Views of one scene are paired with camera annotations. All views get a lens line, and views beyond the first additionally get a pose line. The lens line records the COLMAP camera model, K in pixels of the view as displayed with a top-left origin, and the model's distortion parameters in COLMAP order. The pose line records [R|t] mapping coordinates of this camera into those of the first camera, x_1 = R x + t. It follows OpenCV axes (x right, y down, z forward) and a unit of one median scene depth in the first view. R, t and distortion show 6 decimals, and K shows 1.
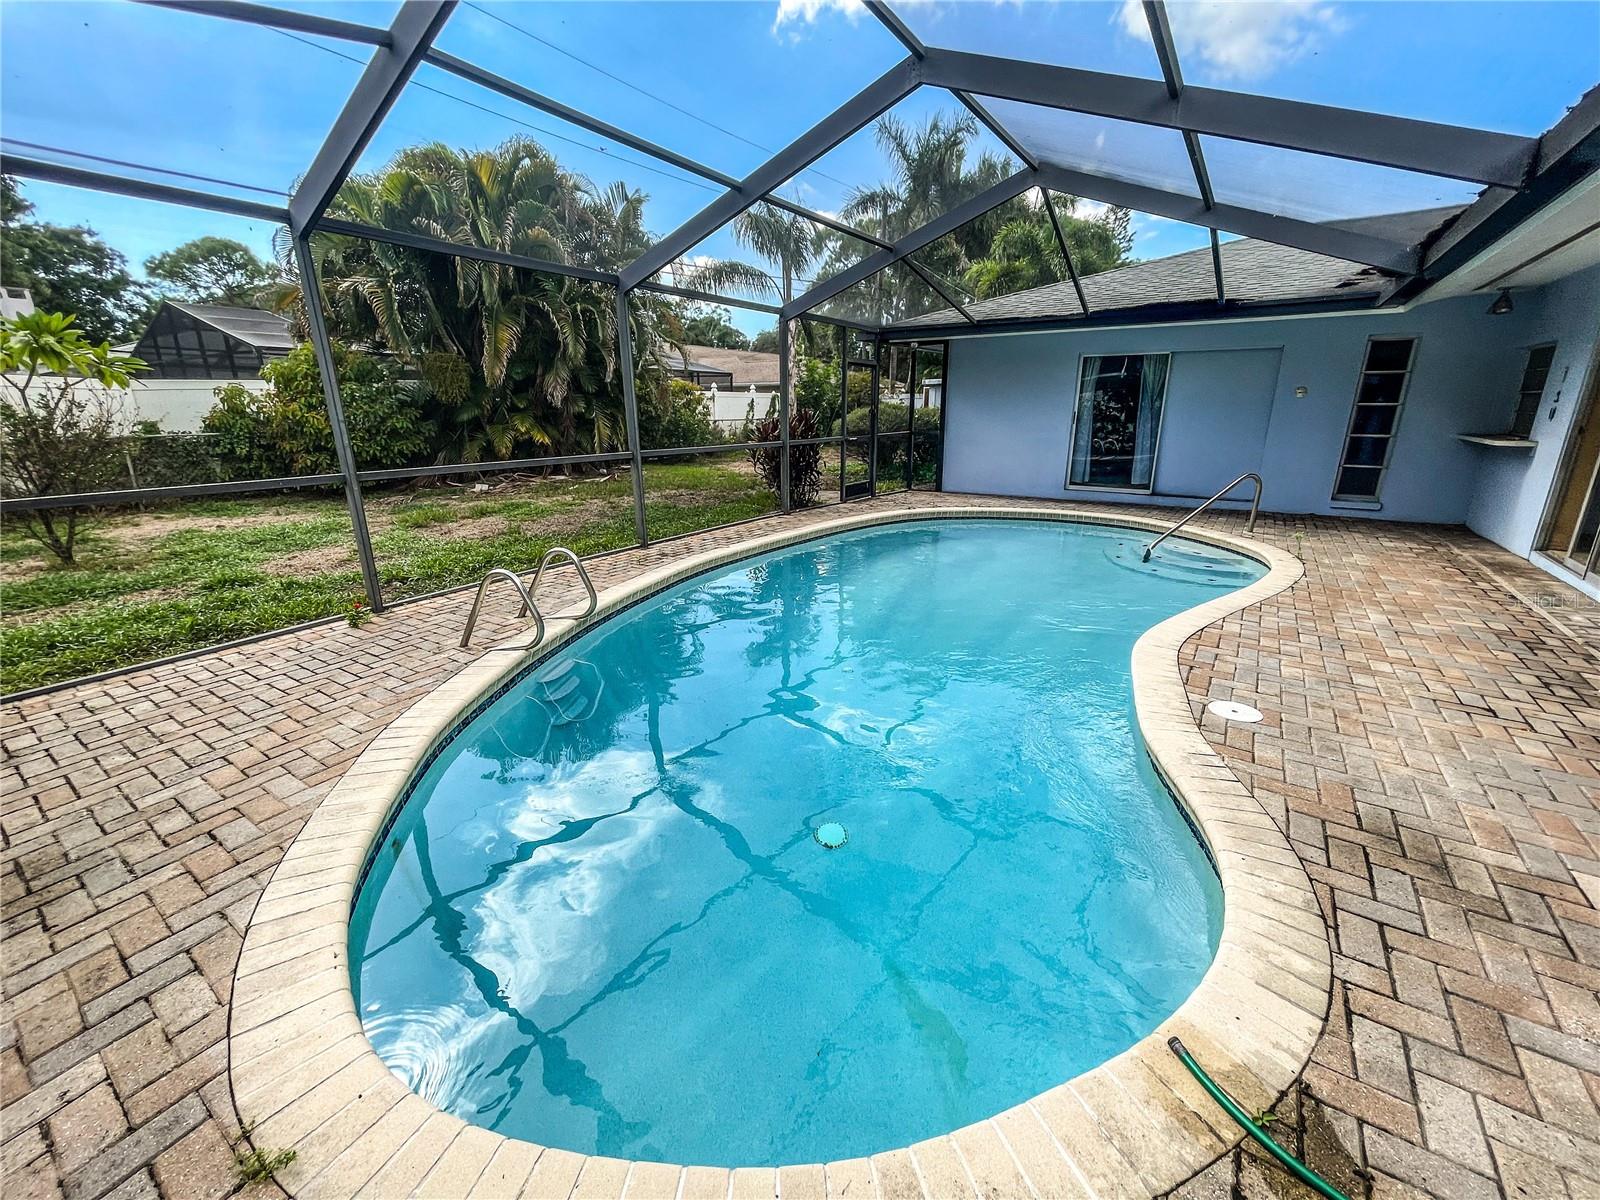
lens RADIAL K [[650.4, 0, 800.4], [0, 650.4, 601.7], [0, 0, 1]] dist [0.000563, -0.000193]
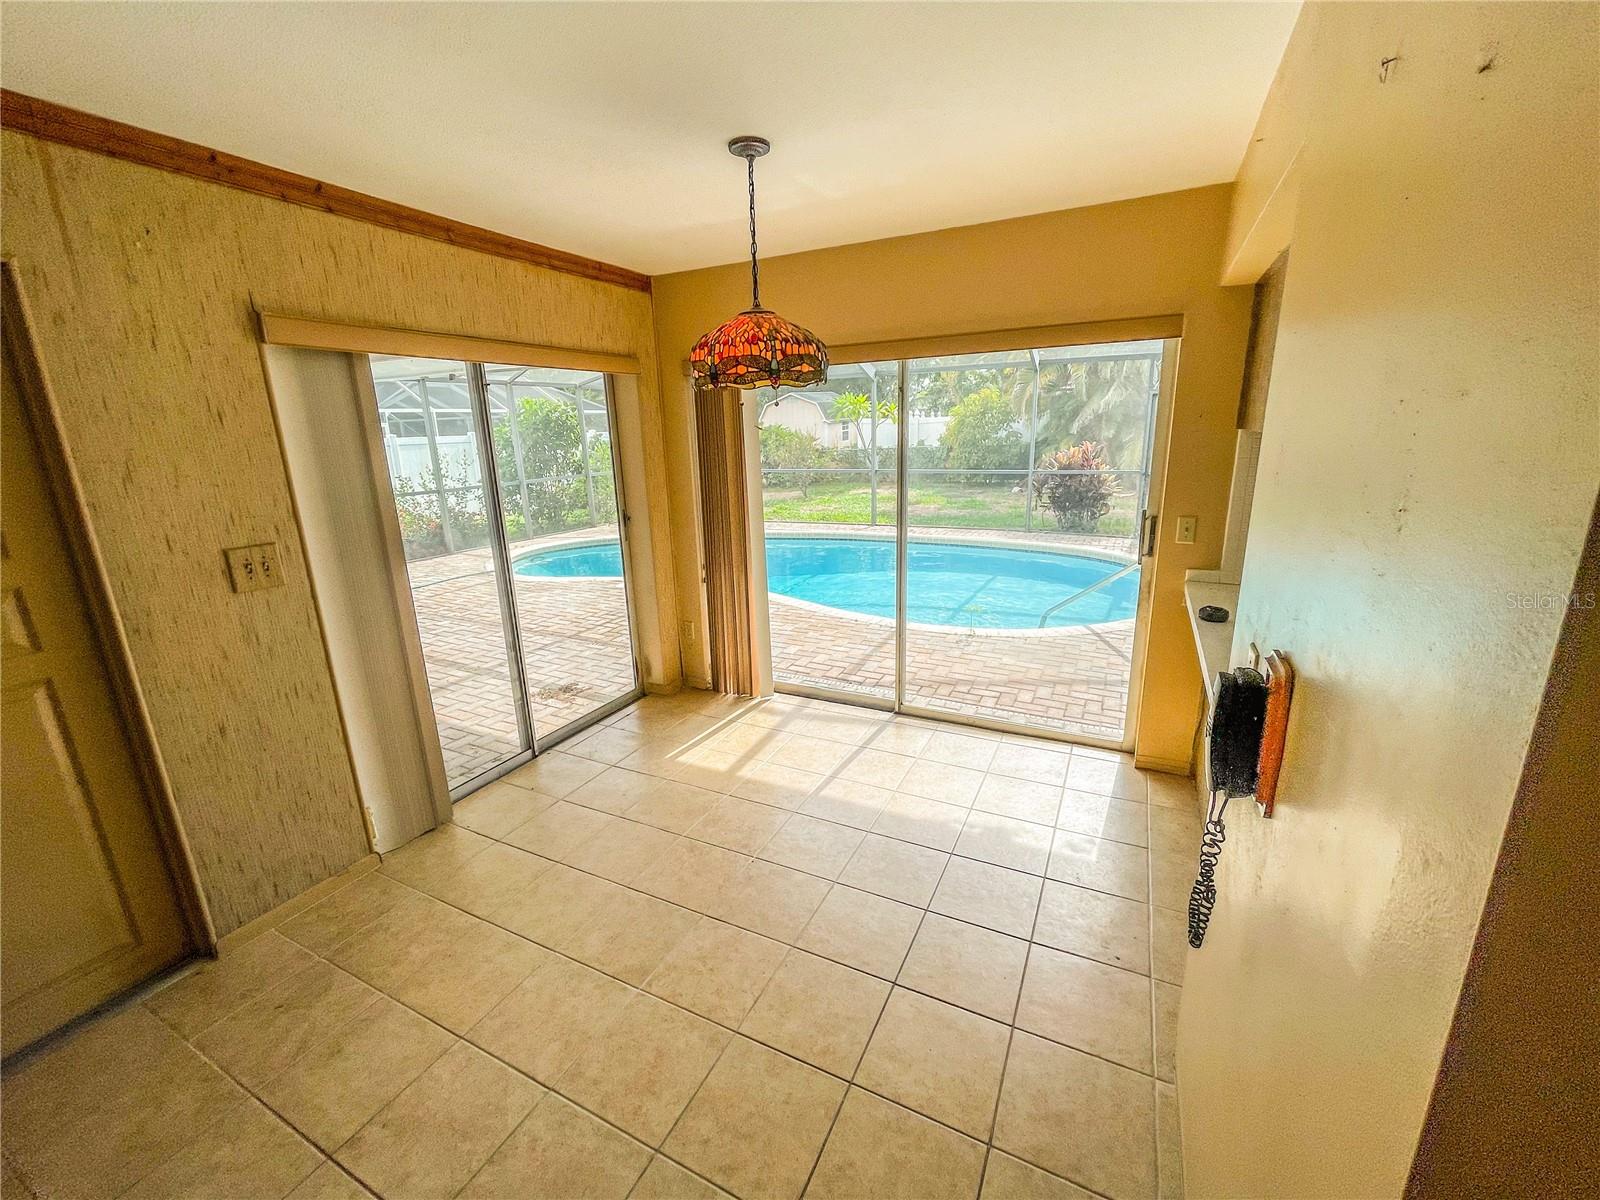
lens RADIAL K [[650.4, 0, 798.7], [0, 650.4, 595.6], [0, 0, 1]] dist [0.000563, -0.000193]
pose [[0.135657, 0.258307, -0.956491, 2.693442], [-0.256099, 0.941747, 0.218004, -0.435112], [0.957084, 0.215383, 0.193907, 0.992483]]
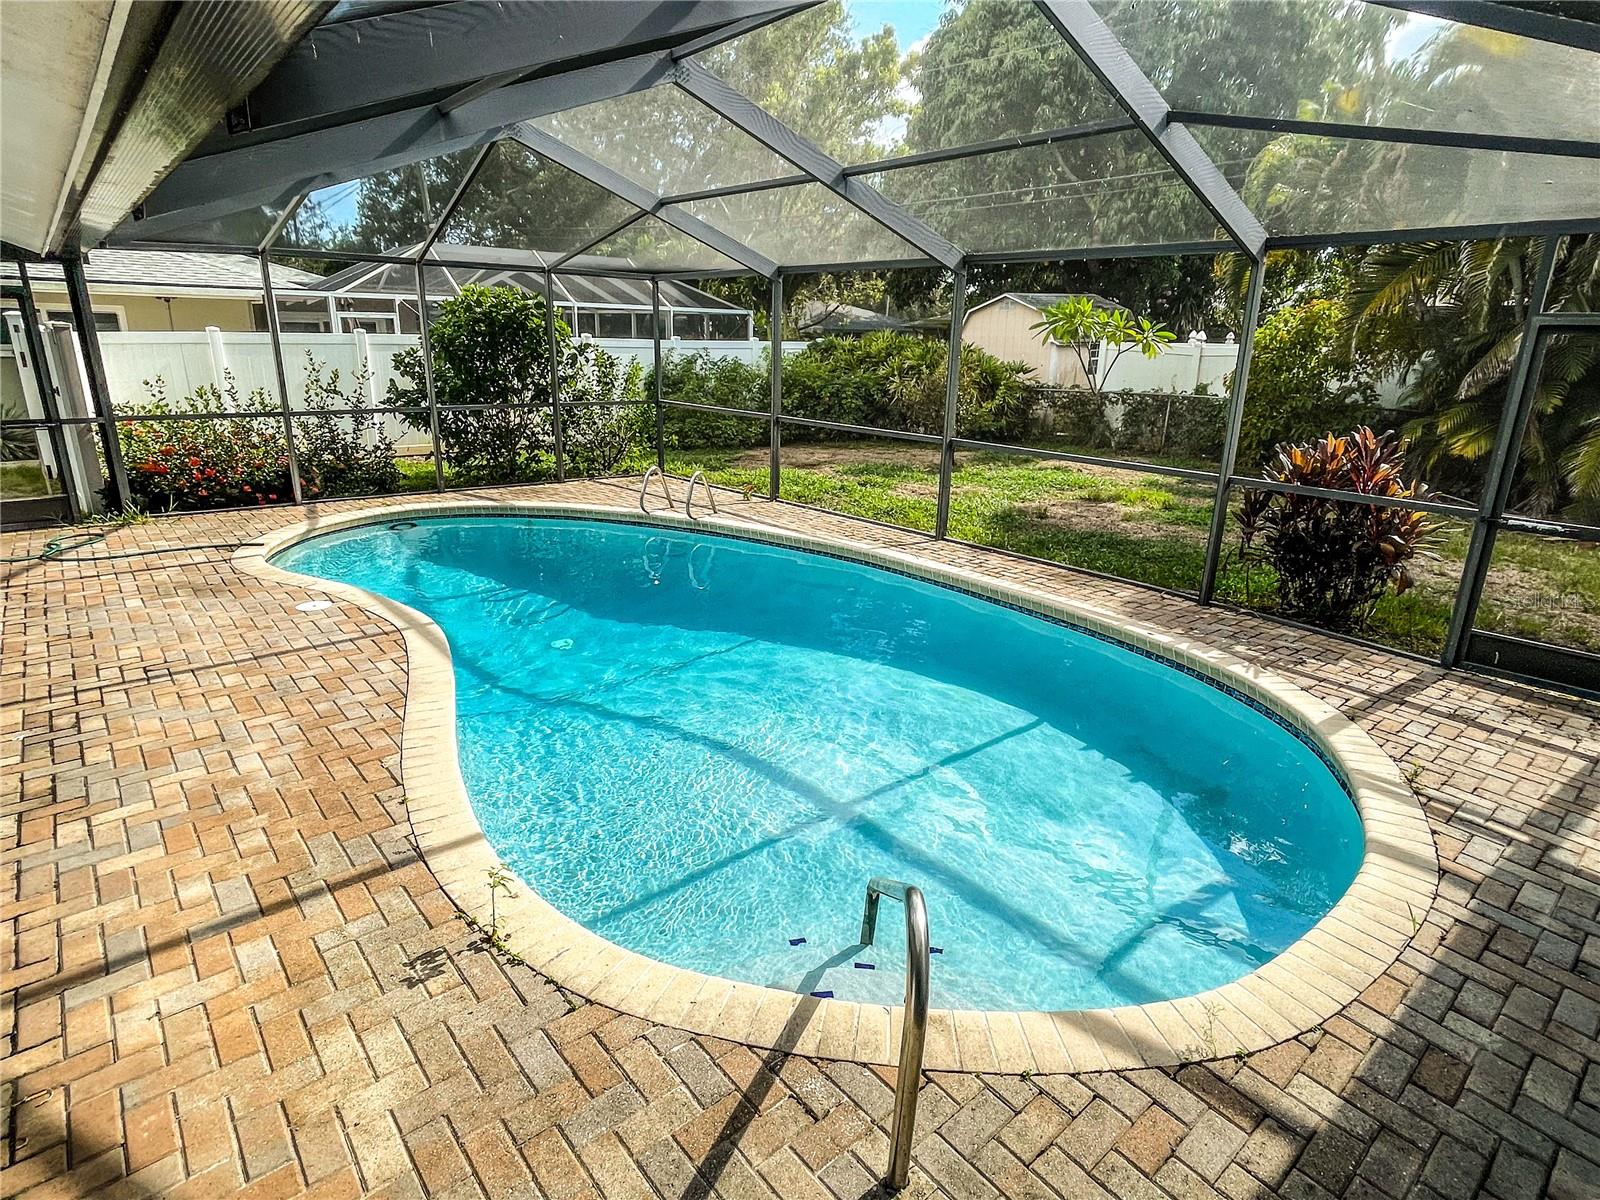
lens RADIAL K [[853.3, 0, 799.4], [0, 853.3, 597.8], [0, 0, 1]] dist [0.008055, 0.001180]
pose [[-0.259093, 0.289311, -0.921504, 1.852502], [-0.295309, 0.884666, 0.360776, -0.748400], [0.919599, 0.365603, -0.143774, 1.952971]]
